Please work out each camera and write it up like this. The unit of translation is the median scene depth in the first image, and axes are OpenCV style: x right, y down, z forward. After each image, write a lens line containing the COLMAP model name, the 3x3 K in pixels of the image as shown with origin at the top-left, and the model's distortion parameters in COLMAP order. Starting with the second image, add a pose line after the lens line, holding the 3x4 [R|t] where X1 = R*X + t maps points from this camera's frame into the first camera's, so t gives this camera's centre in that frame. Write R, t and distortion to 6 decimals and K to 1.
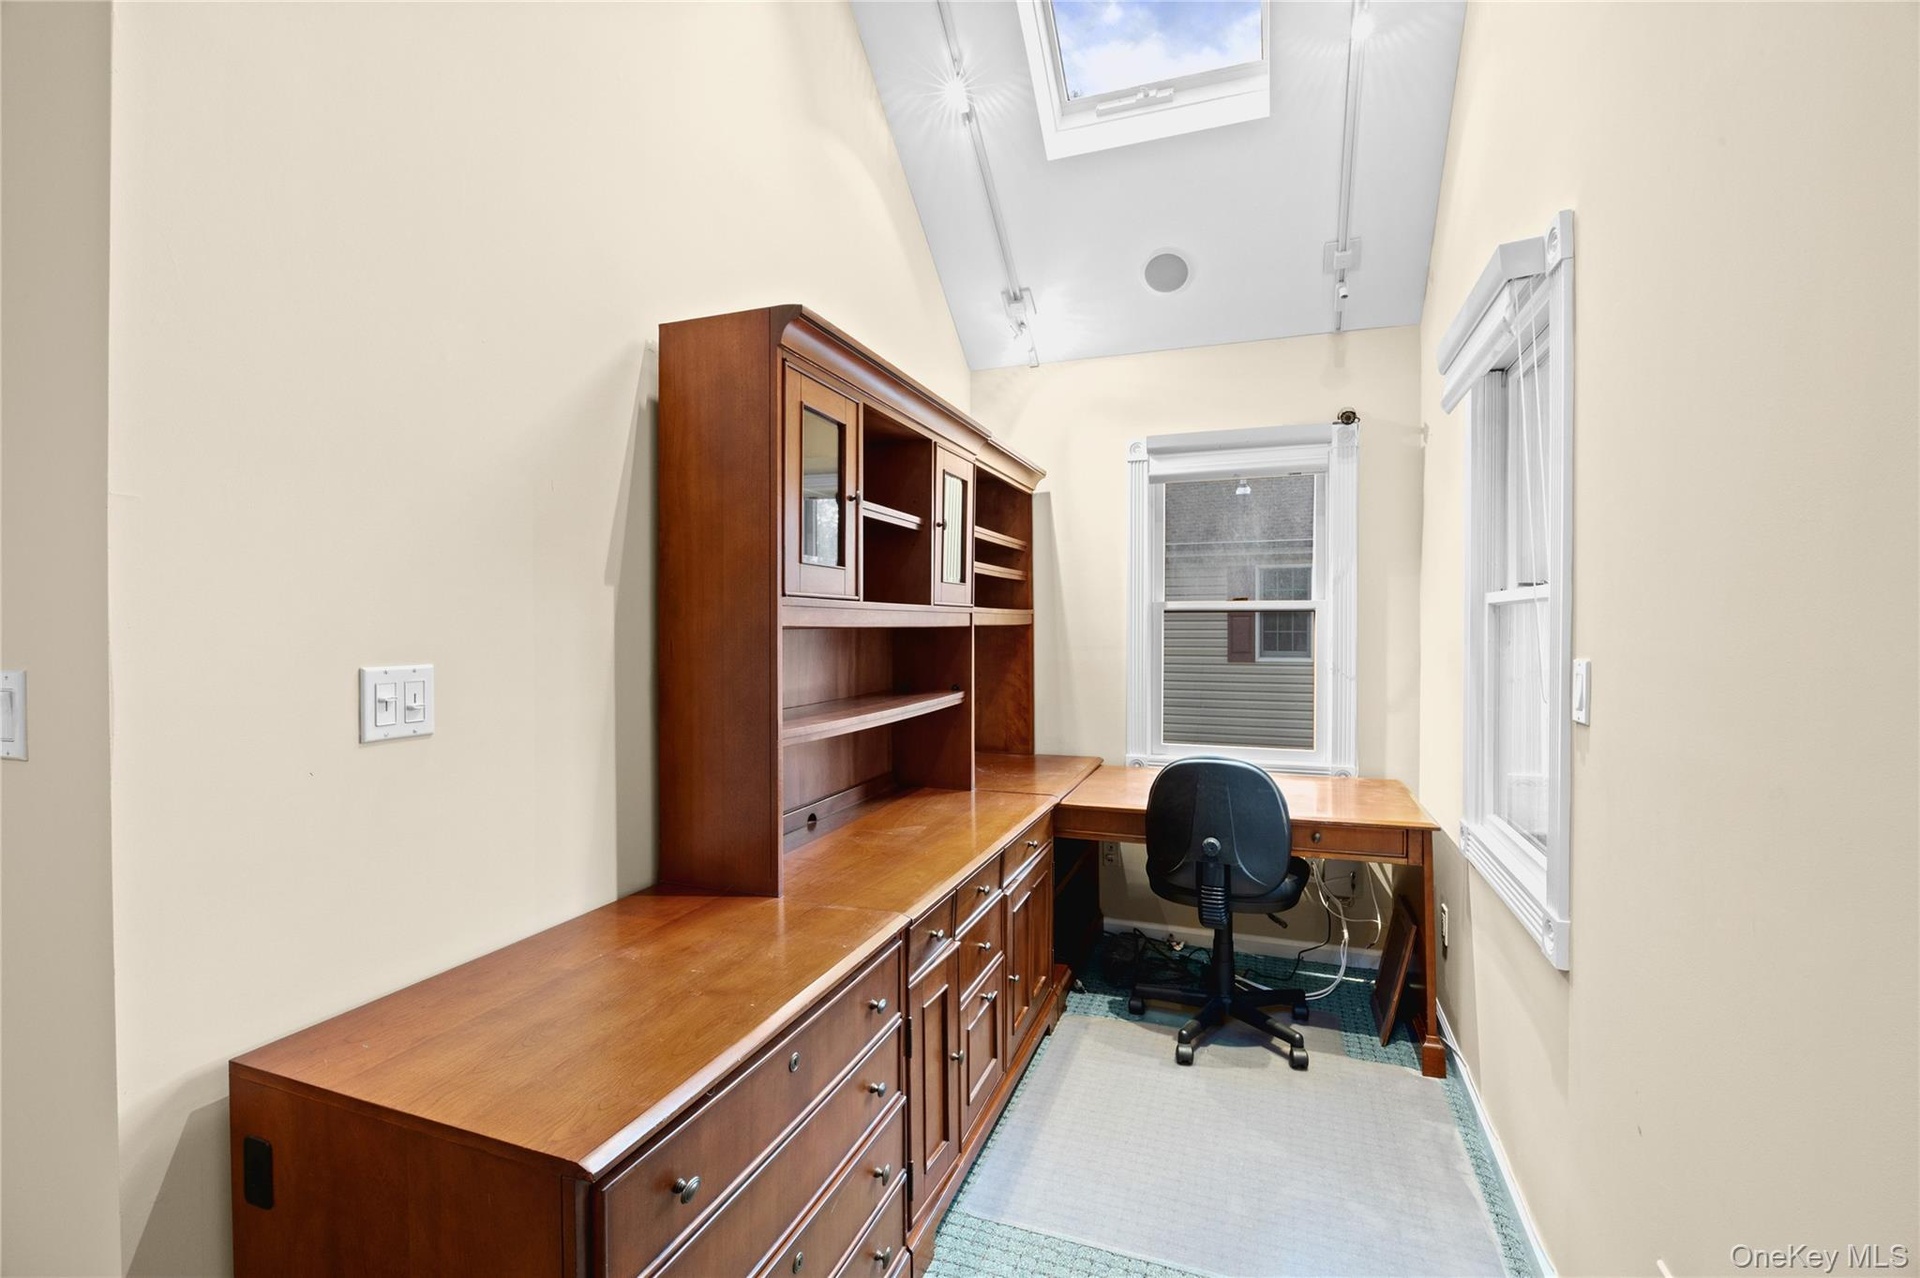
lens RADIAL K [[835.4, 0, 960.0], [0, 835.4, 639.0], [0, 0, 1]] dist [-0.018283, 0.000378]
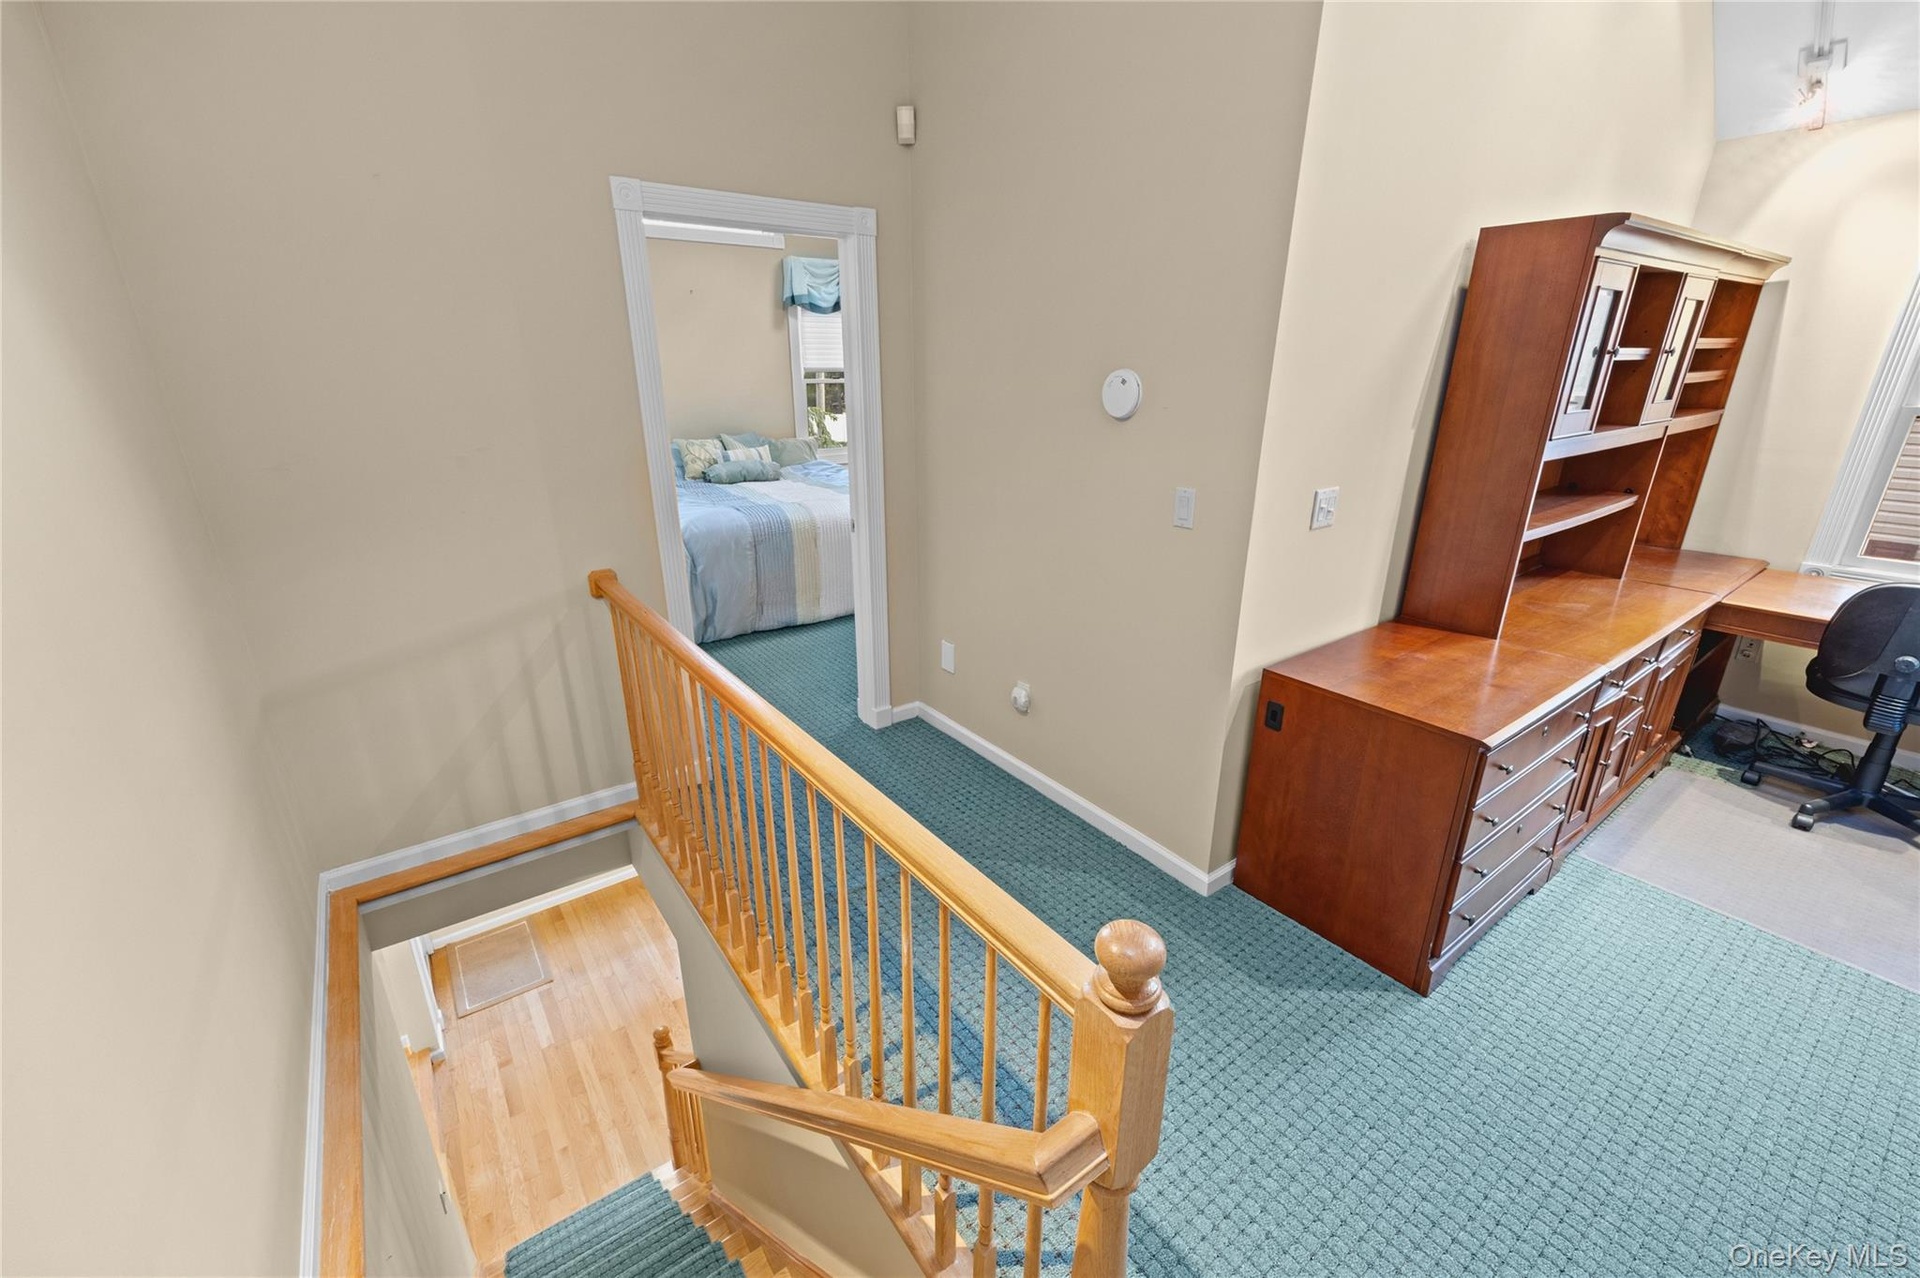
lens RADIAL K [[777.0, 0, 960.0], [0, 777.0, 639.0], [0, 0, 1]] dist [0.006370, 0.000145]
pose [[0.835971, 0.183903, -0.517042, -0.201561], [-0.004468, 0.944426, 0.328693, -0.110347], [0.548755, -0.272468, 0.790335, -0.467137]]
